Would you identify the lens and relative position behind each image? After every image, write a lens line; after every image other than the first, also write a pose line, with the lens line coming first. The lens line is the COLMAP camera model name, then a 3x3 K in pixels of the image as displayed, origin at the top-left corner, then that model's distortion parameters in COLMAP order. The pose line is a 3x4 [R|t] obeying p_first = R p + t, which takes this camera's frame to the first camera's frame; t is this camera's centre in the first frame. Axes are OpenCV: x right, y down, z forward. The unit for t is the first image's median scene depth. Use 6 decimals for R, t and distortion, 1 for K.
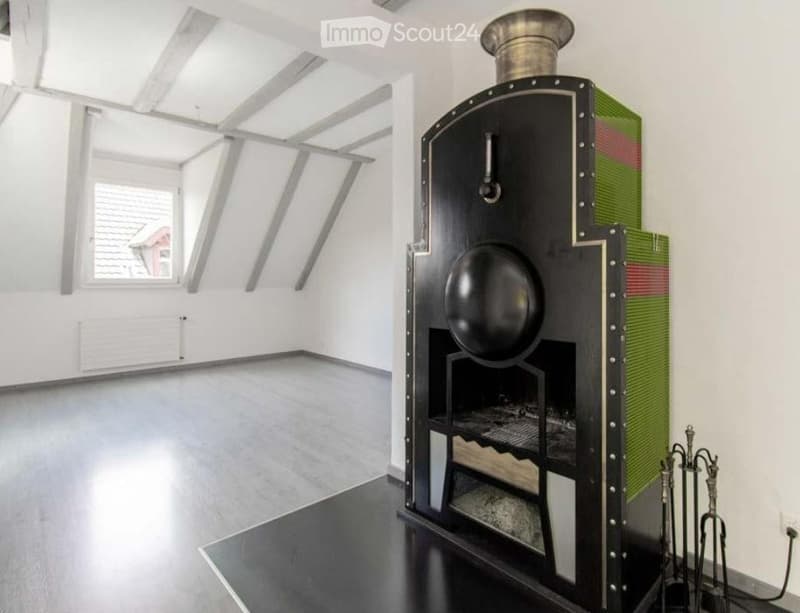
lens RADIAL K [[429.1, 0, 449.5], [0, 429.1, 273.6], [0, 0, 1]] dist [0.017894, -0.000073]
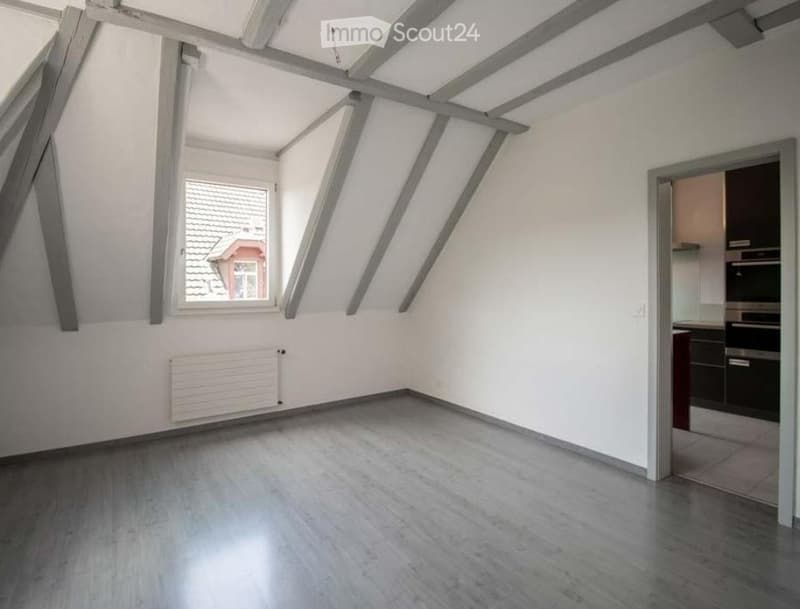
lens RADIAL K [[436.2, 0, 386.6], [0, 436.2, 282.7], [0, 0, 1]] dist [-0.001214, -0.000801]
pose [[0.972510, -0.005160, -0.232803, -0.313597], [0.004853, 0.999986, -0.001892, -0.021653], [0.232810, 0.000710, 0.972522, 0.356433]]
